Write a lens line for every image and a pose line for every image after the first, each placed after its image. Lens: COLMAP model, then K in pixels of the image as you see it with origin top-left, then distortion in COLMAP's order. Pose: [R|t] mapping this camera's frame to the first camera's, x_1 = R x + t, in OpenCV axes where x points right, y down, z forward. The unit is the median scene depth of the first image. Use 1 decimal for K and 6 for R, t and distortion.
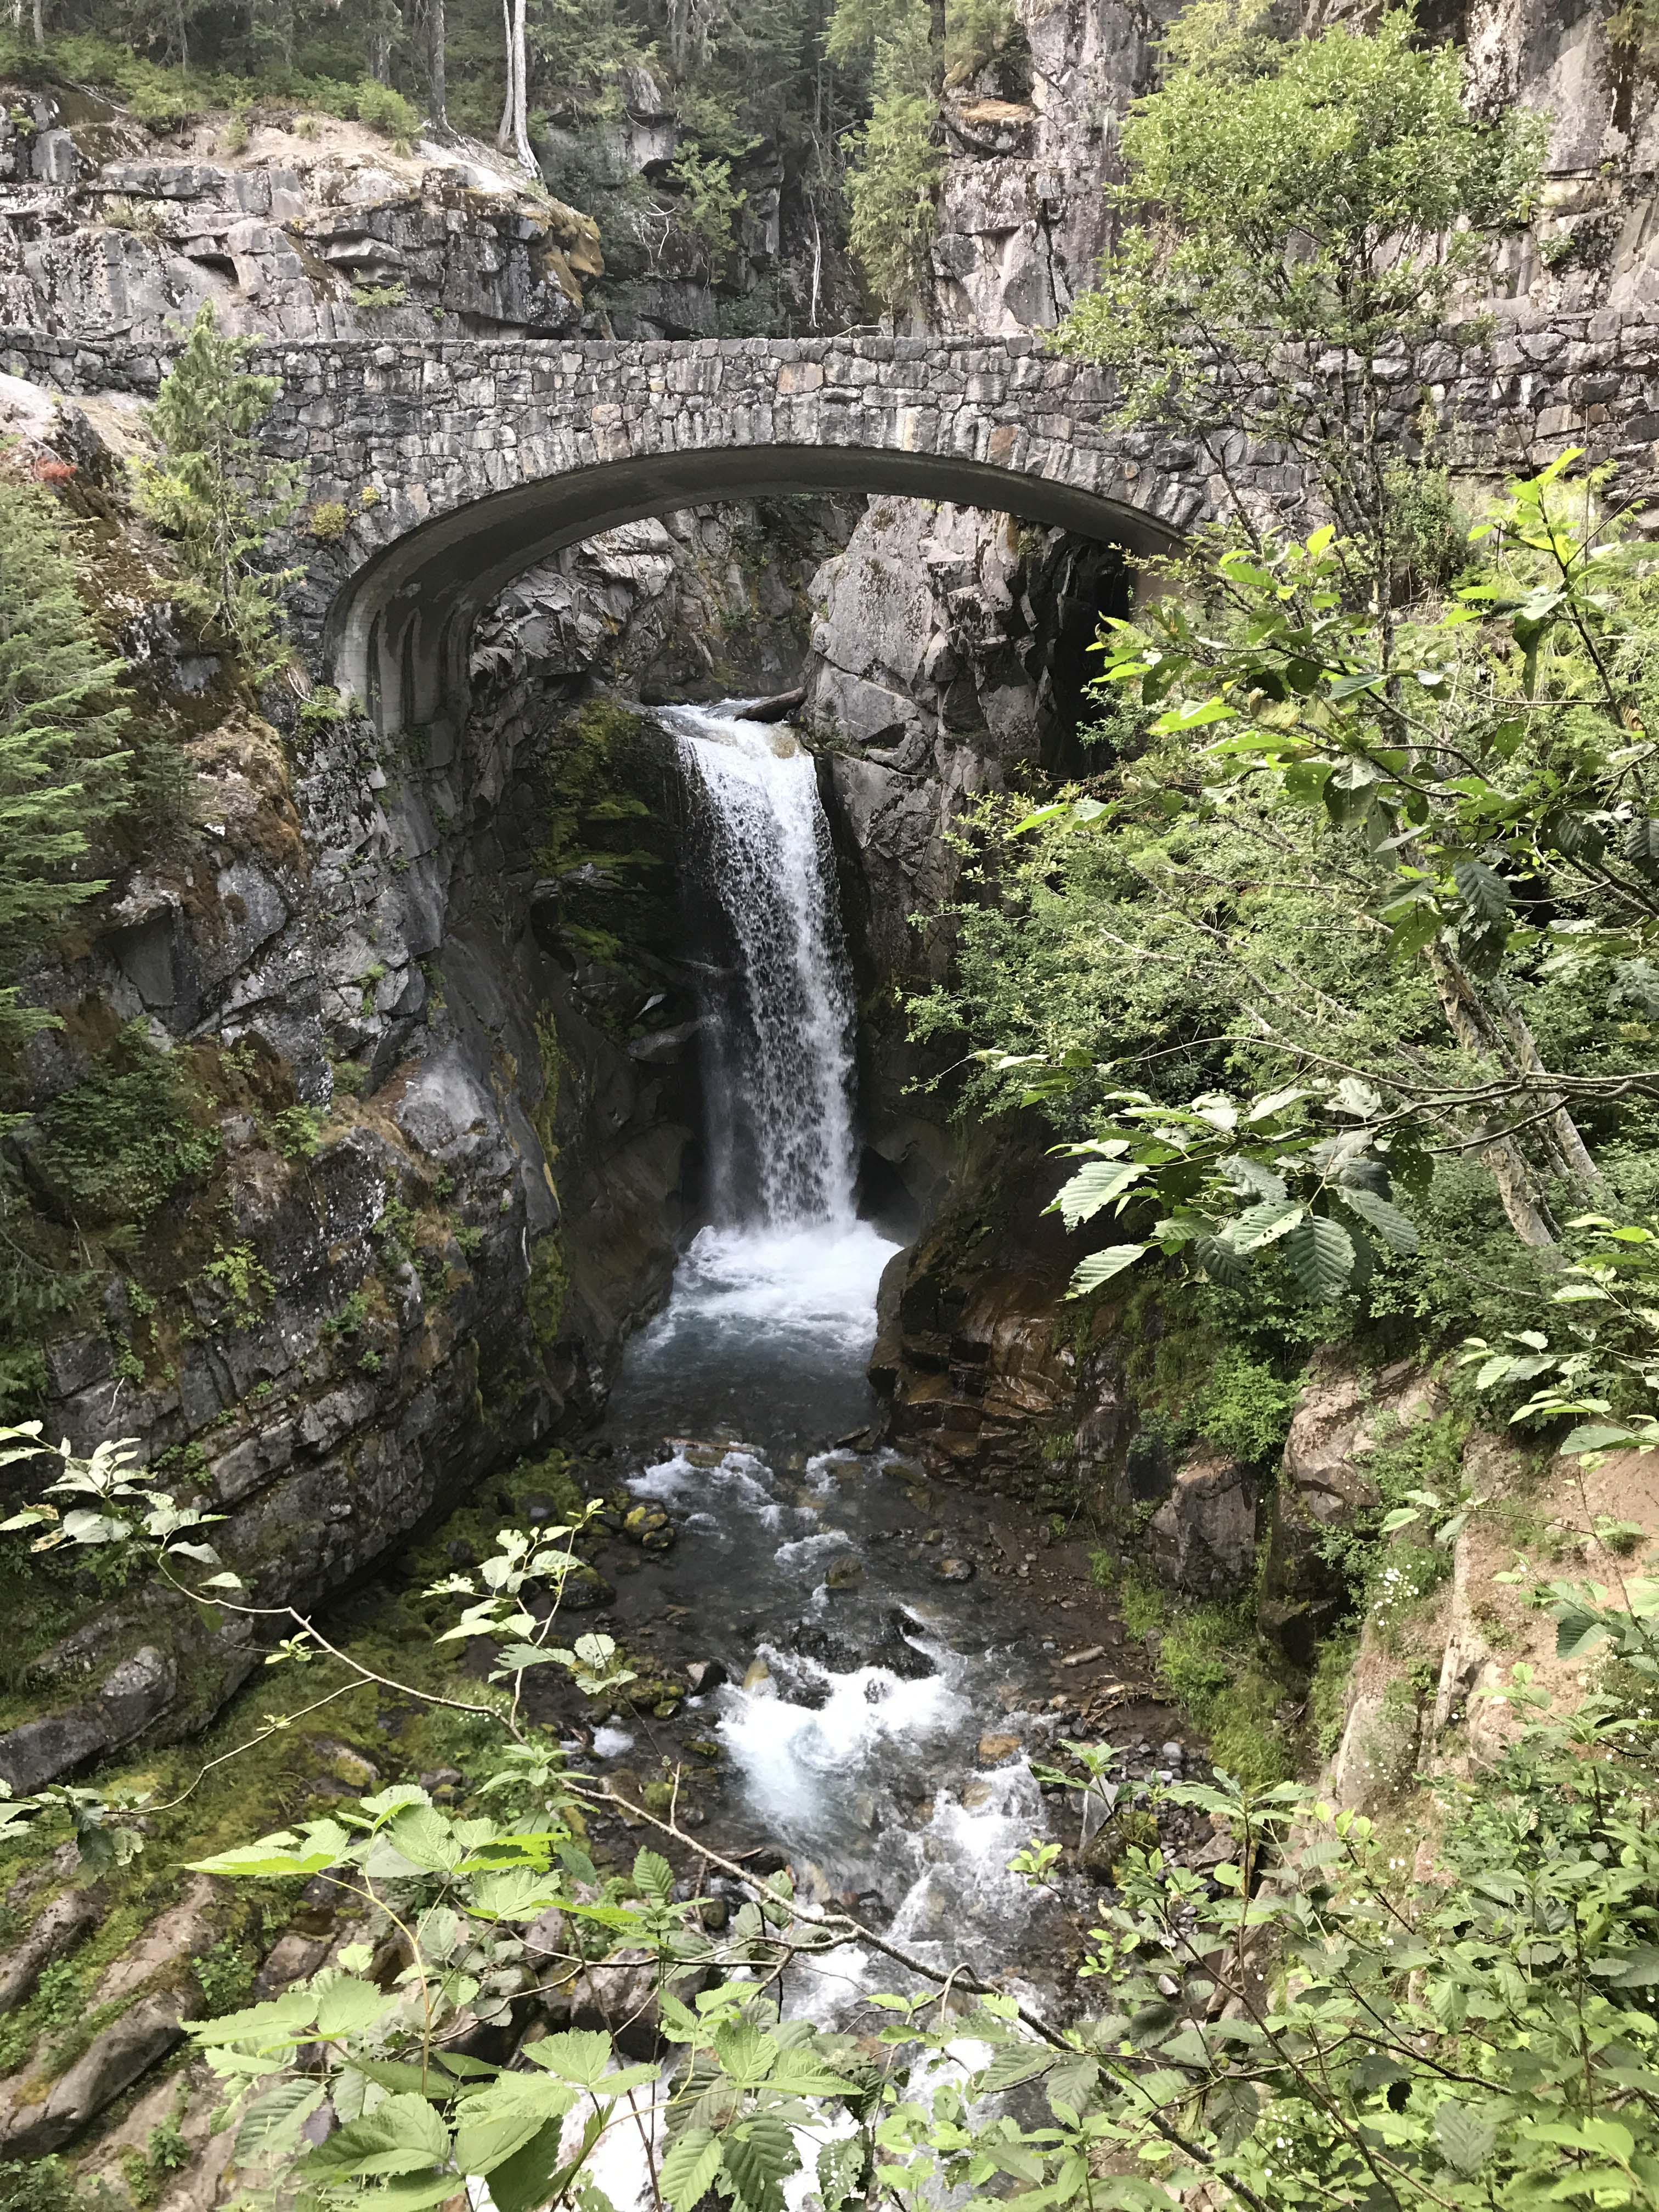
lens RADIAL K [[1788.2, 0, 828.7], [0, 1788.2, 1100.6], [0, 0, 1]] dist [0.000649, 0.014434]
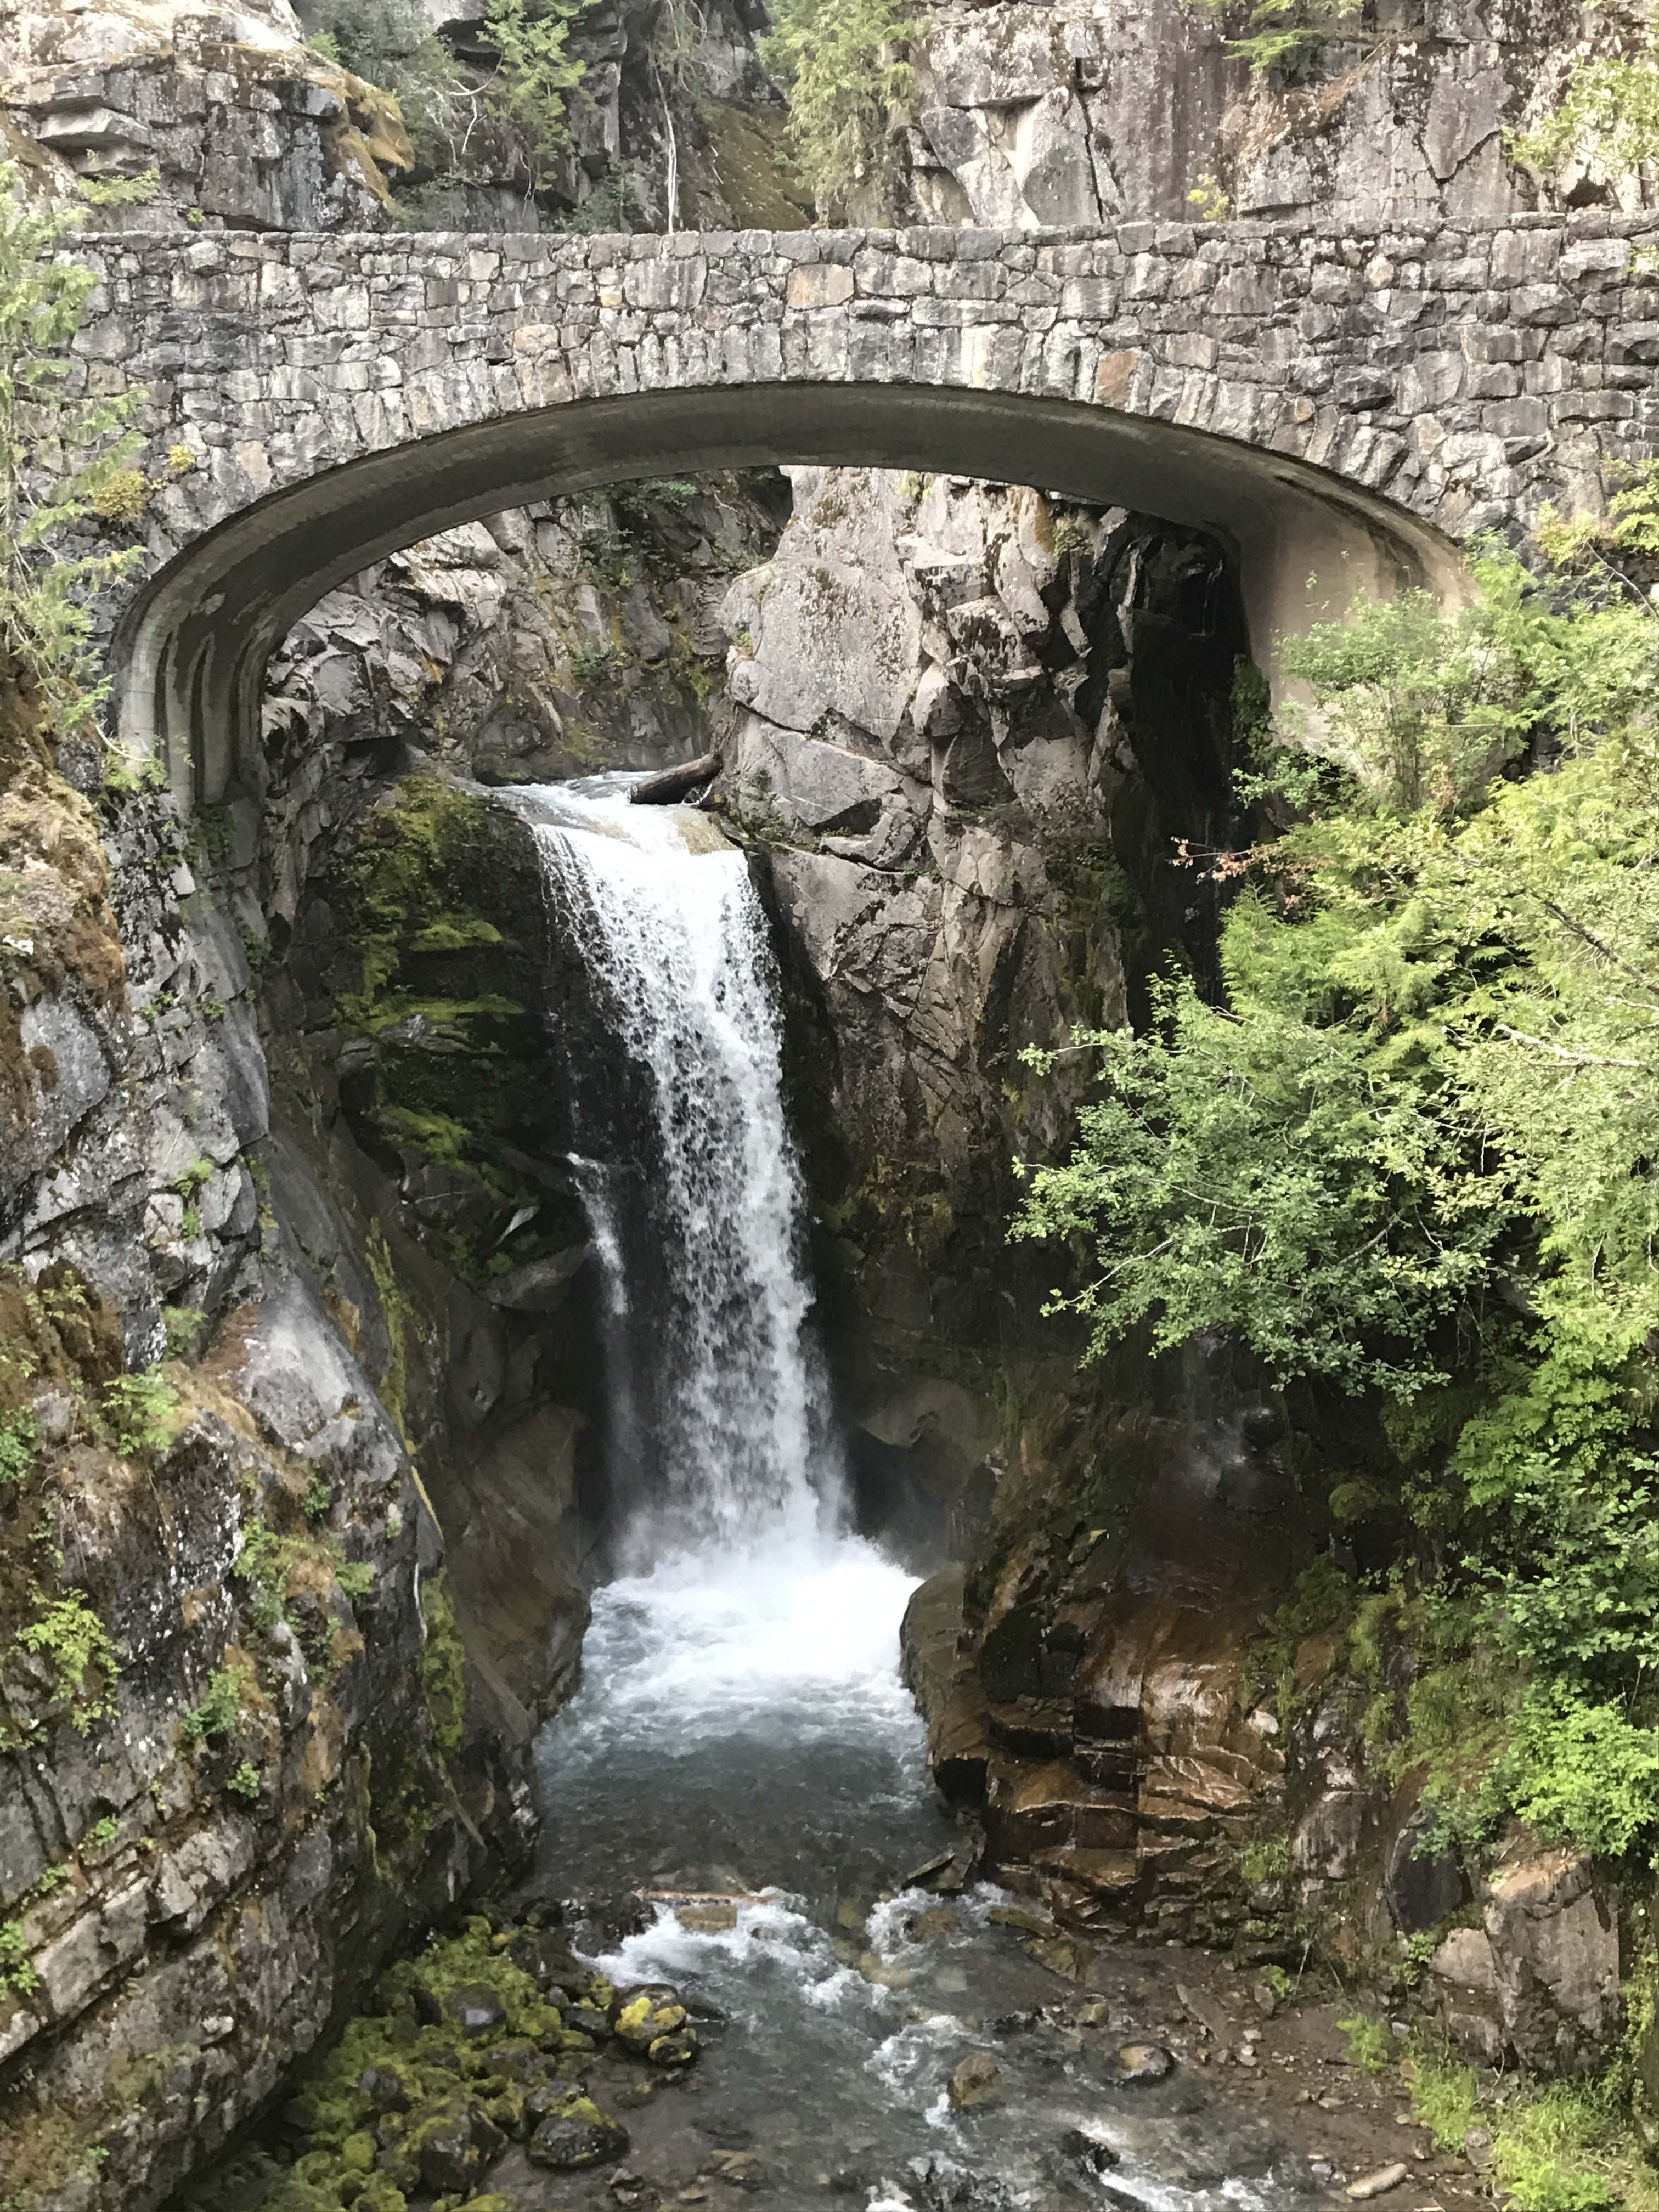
lens RADIAL K [[2626.1, 0, 831.3], [0, 2626.1, 1085.1], [0, 0, 1]] dist [0.030663, 0.000000]
pose [[0.994318, -0.034582, 0.100673, -0.119998], [0.045999, 0.992485, -0.113395, 0.015802], [-0.095995, 0.117382, 0.988436, 0.032684]]
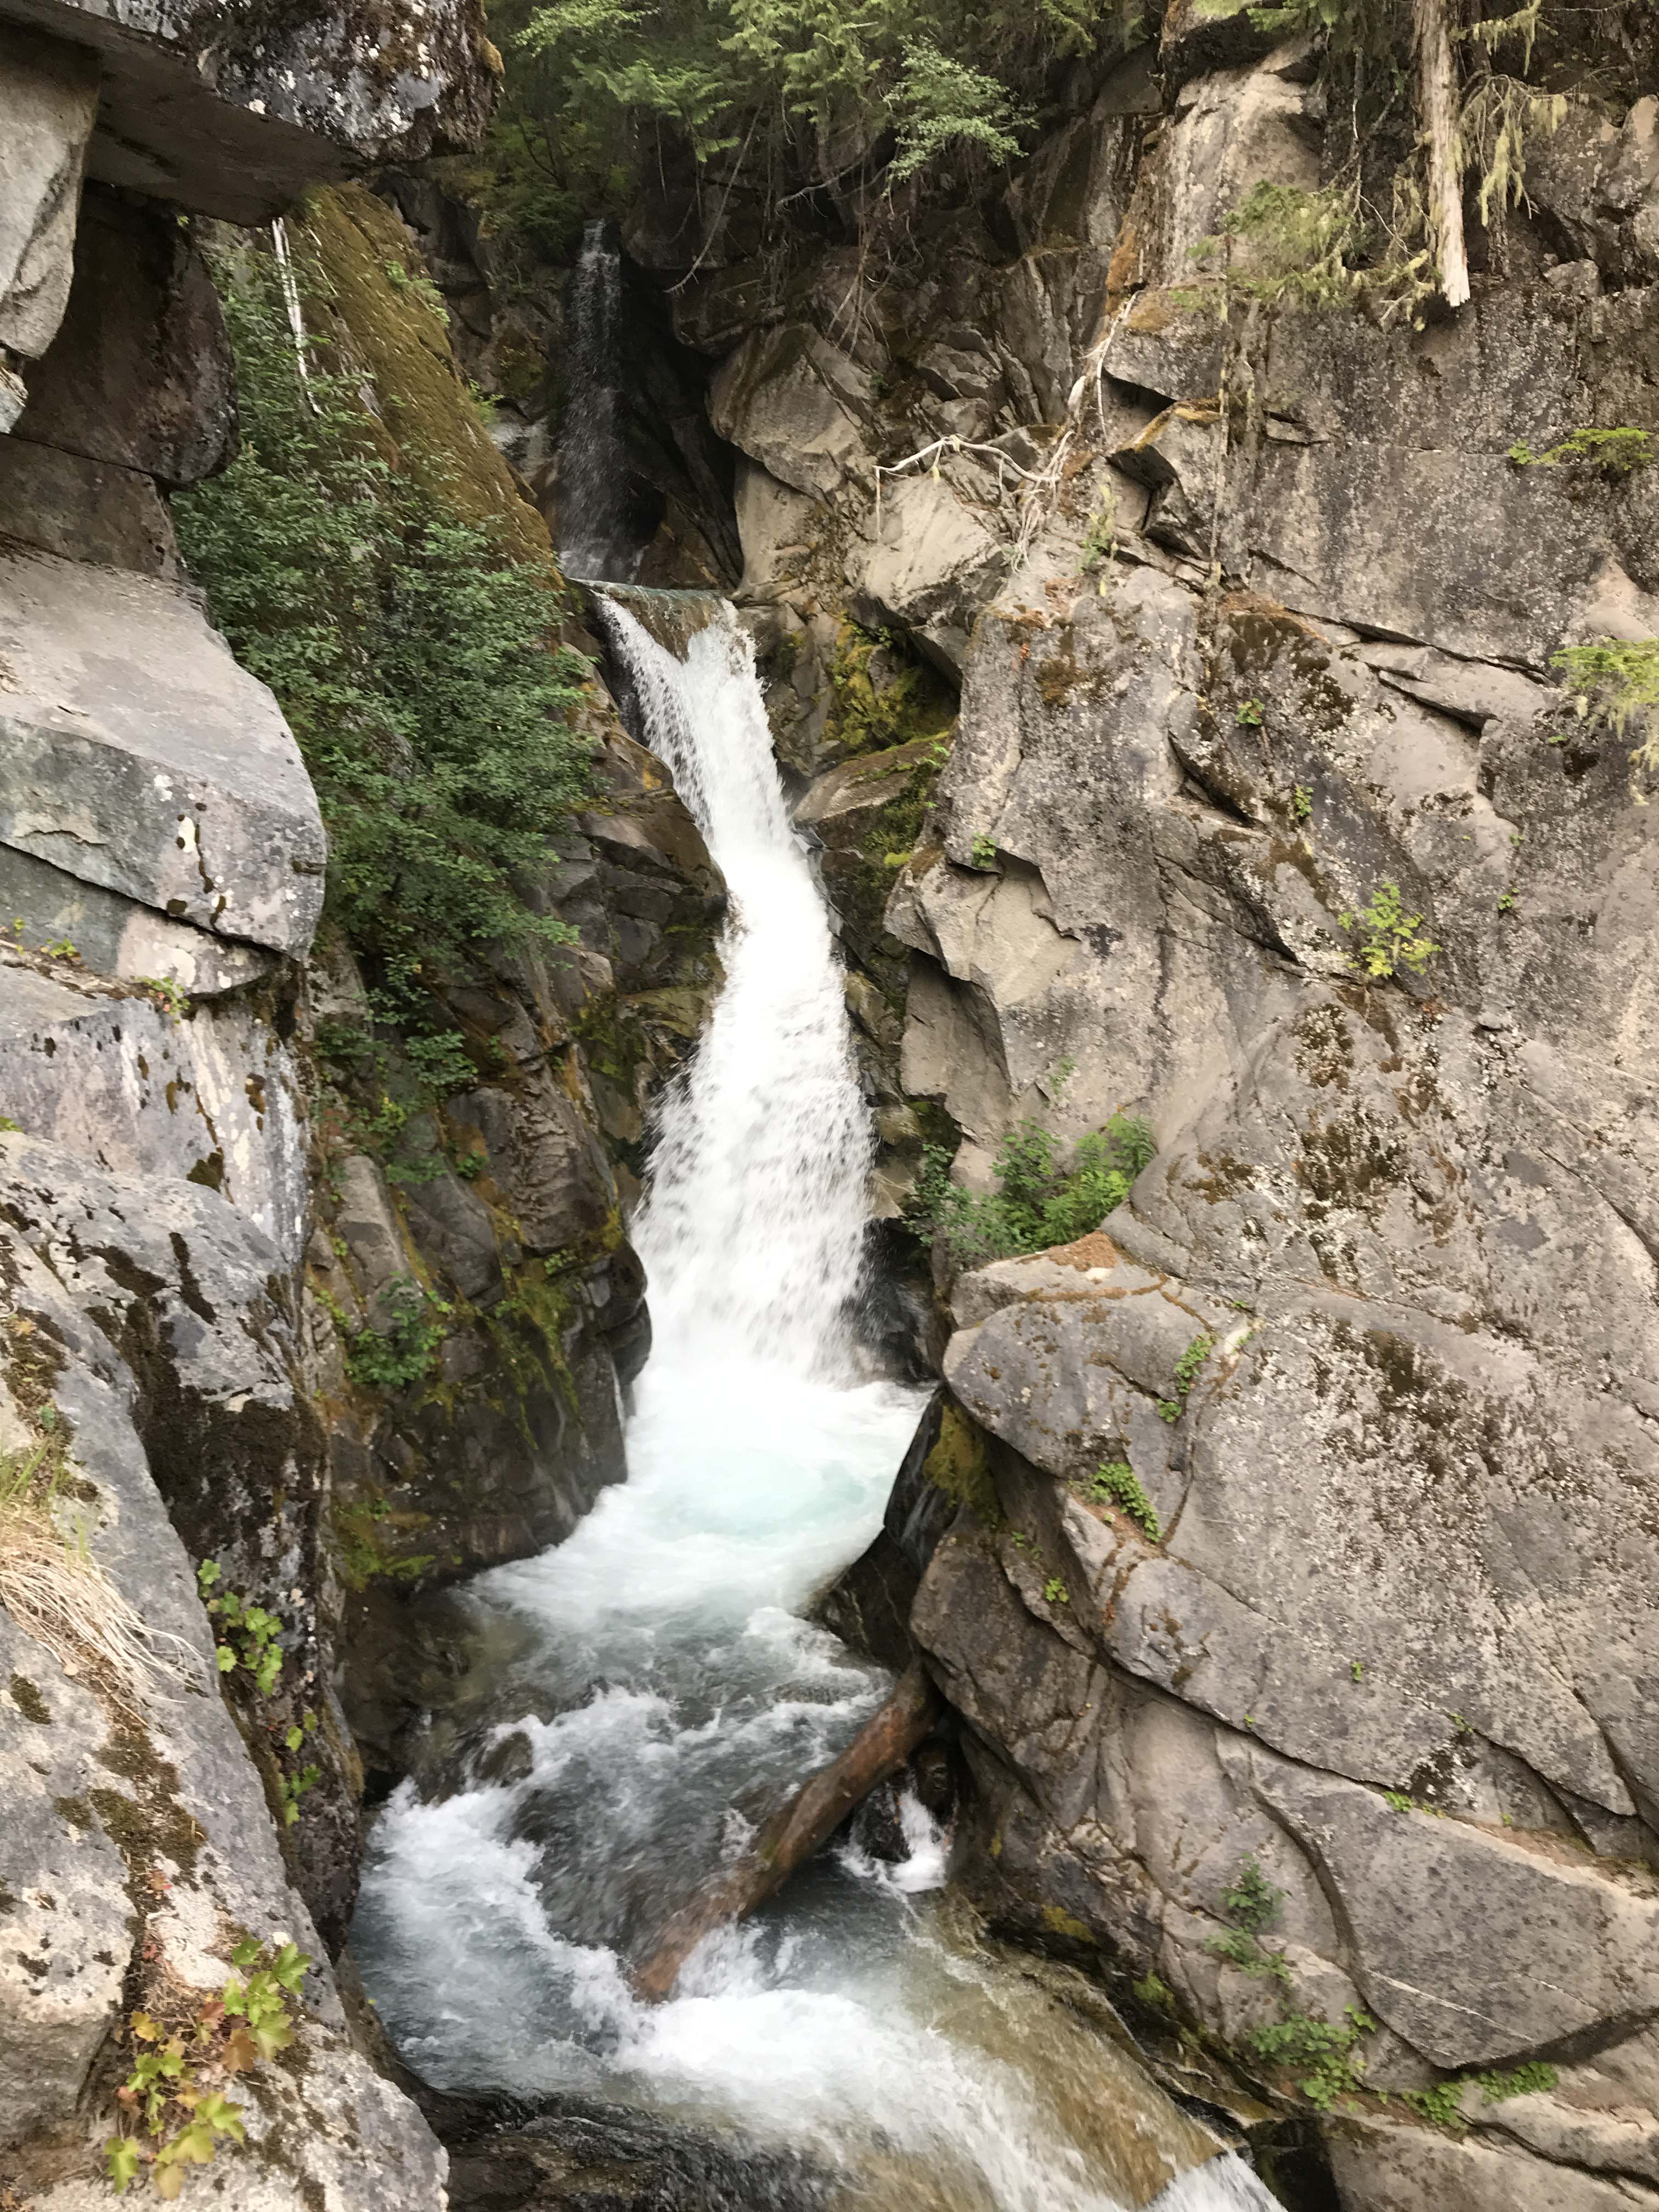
lens RADIAL K [[1788.2, 0, 832.3], [0, 1788.2, 1105.2], [0, 0, 1]] dist [0.000649, 0.014434]
pose [[0.820573, -0.075599, 0.566521, -0.277840], [0.124952, 0.990965, -0.048747, -0.502547], [-0.557717, 0.110788, 0.822605, 1.253362]]
